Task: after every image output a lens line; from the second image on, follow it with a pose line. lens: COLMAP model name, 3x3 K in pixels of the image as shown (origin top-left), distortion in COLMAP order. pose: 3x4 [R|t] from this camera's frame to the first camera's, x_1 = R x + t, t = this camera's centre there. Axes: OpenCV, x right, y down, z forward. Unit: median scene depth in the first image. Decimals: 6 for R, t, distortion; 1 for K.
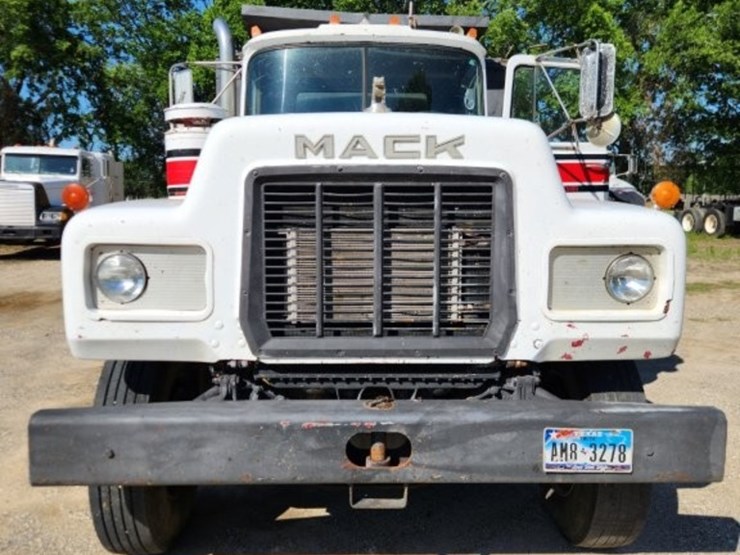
lens RADIAL K [[648.7, 0, 369.6], [0, 648.7, 279.9], [0, 0, 1]] dist [0.076560, -0.107260]
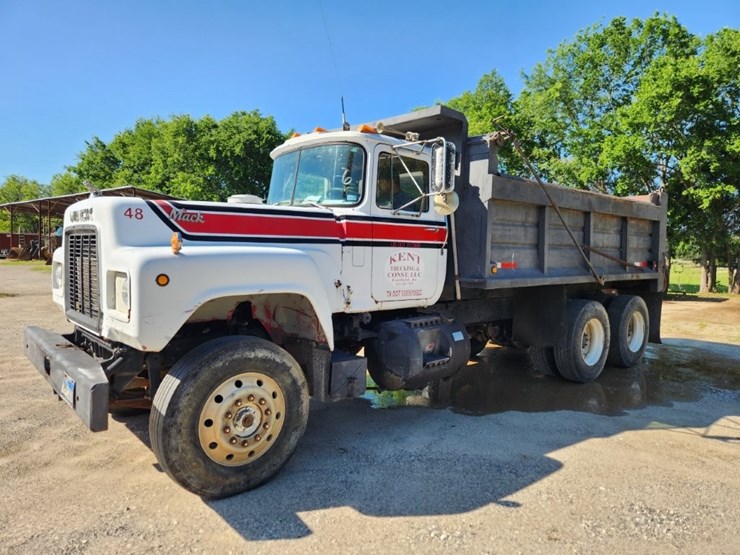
lens RADIAL K [[502.9, 0, 372.9], [0, 502.9, 276.0], [0, 0, 1]] dist [0.063221, -0.058078]
pose [[0.634349, 0.049335, -0.771471, 1.771159], [-0.121683, 0.991893, -0.036624, -0.073736], [0.763410, 0.117107, 0.635209, 0.709082]]
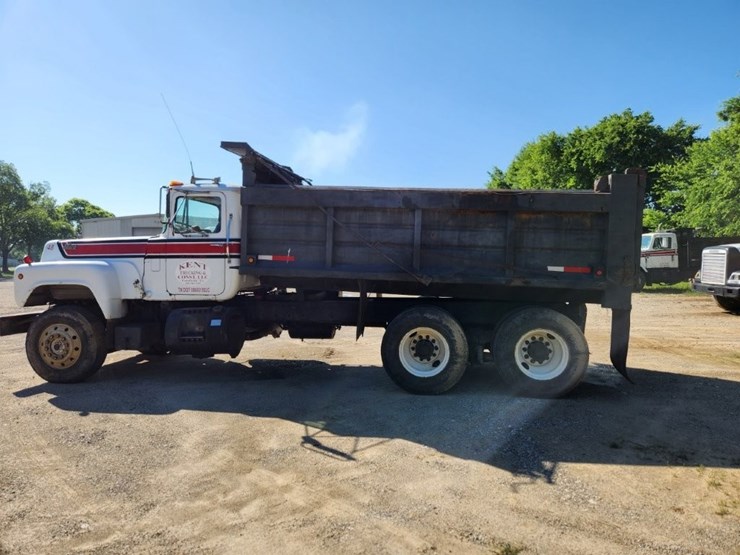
lens RADIAL K [[498.3, 0, 371.7], [0, 498.3, 273.3], [0, 0, 1]] dist [0.072080, -0.061087]
pose [[-0.170820, 0.026158, -0.984955, 2.959351], [-0.126674, 0.990769, 0.048281, -0.448837], [0.977125, 0.133016, -0.165930, 3.473520]]
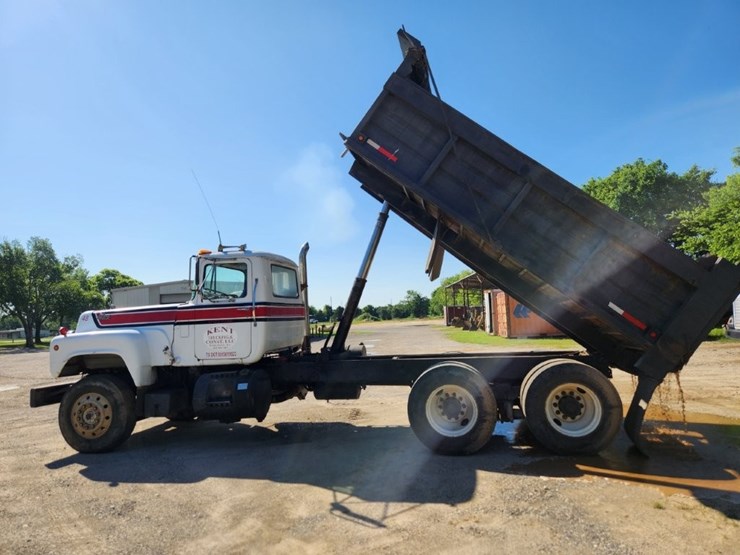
lens RADIAL K [[496.8, 0, 371.3], [0, 496.8, 273.1], [0, 0, 1]] dist [0.070236, -0.052738]
pose [[-0.214593, -0.078322, -0.973558, 2.995918], [-0.087864, 0.994286, -0.060622, -0.457704], [0.972744, 0.072532, -0.220248, 3.476268]]
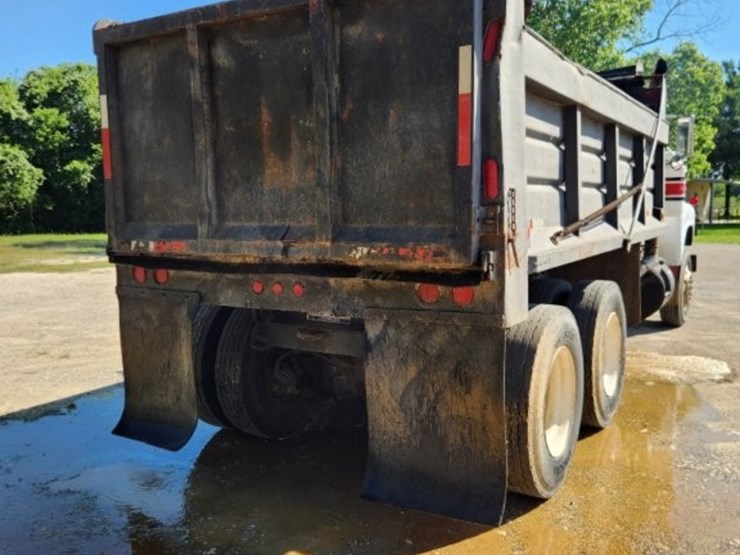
lens RADIAL K [[672.3, 0, 378.4], [0, 672.3, 285.7], [0, 0, 1]] dist [0.070083, -0.091166]
pose [[-0.844412, -0.052662, 0.533099, -1.039067], [0.079782, 0.971695, 0.222361, -0.680639], [-0.529719, 0.230296, -0.816310, 5.343734]]
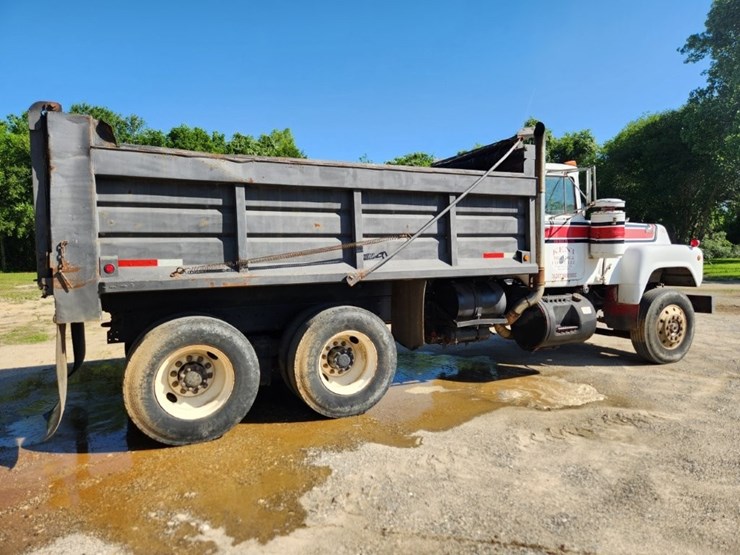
lens RADIAL K [[502.9, 0, 372.9], [0, 502.9, 276.0], [0, 0, 1]] dist [0.063221, -0.058078]
pose [[-0.422520, -0.042173, 0.905372, -2.410820], [0.128338, 0.986068, 0.105825, -0.502324], [-0.897221, 0.160907, -0.411221, 3.997252]]
